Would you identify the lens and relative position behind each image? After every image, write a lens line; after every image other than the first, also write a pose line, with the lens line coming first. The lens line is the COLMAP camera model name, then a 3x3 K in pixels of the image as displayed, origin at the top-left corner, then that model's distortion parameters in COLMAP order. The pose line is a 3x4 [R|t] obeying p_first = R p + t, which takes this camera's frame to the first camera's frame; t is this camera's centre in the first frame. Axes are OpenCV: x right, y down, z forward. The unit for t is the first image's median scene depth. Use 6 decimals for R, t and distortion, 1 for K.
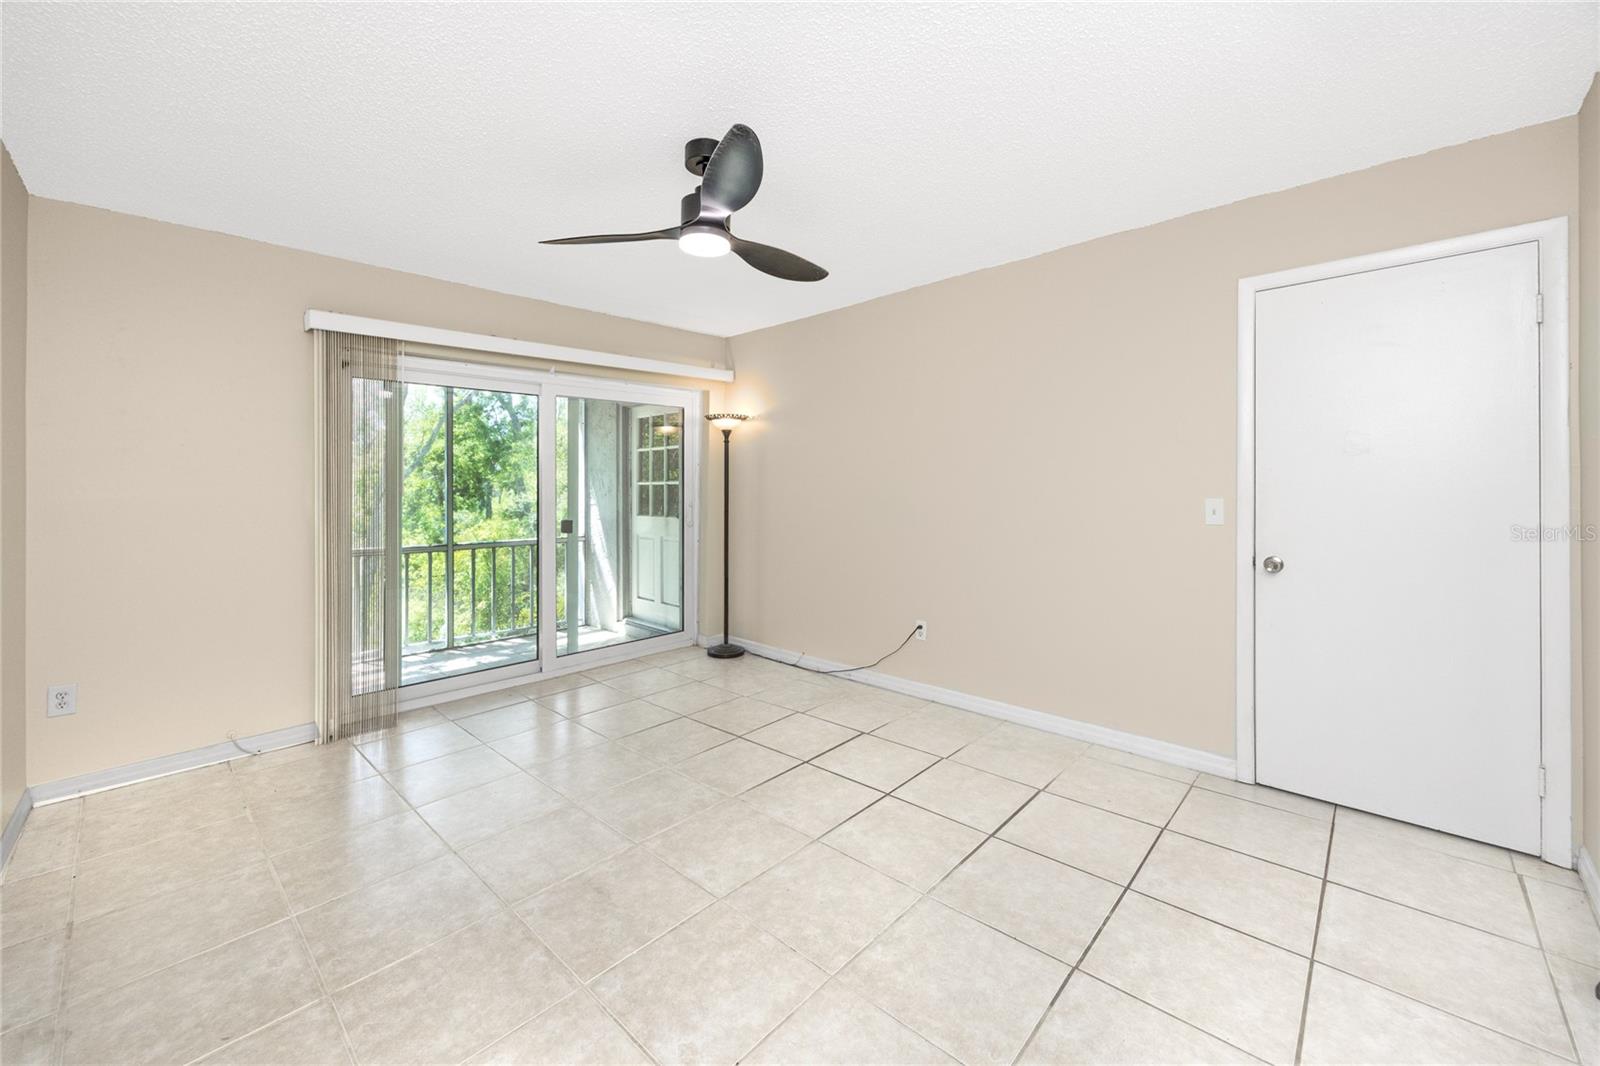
lens RADIAL K [[632.0, 0, 799.9], [0, 632.0, 485.0], [0, 0, 1]] dist [-0.002329, -0.000100]
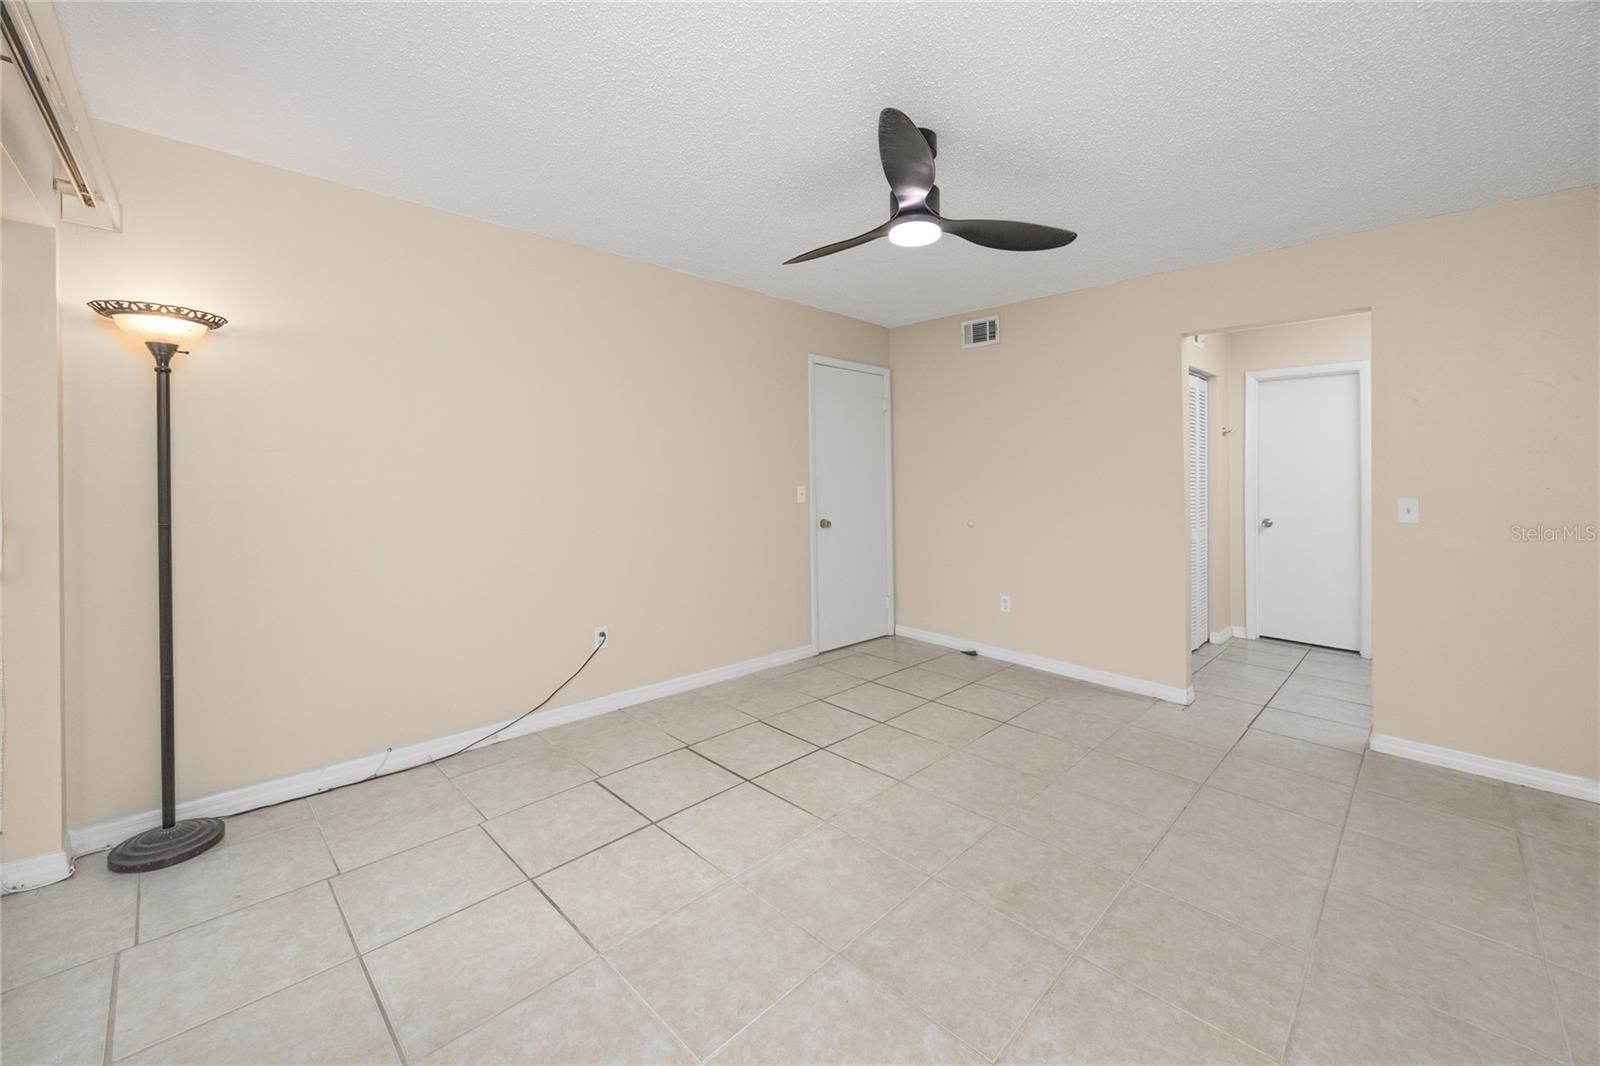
lens RADIAL K [[632.0, 0, 799.9], [0, 632.0, 485.0], [0, 0, 1]] dist [-0.002329, -0.000100]
pose [[0.040605, -0.007597, 0.999146, -1.118410], [-0.011032, 0.999907, 0.008051, 0.005865], [-0.999114, -0.011349, 0.040518, 1.117939]]
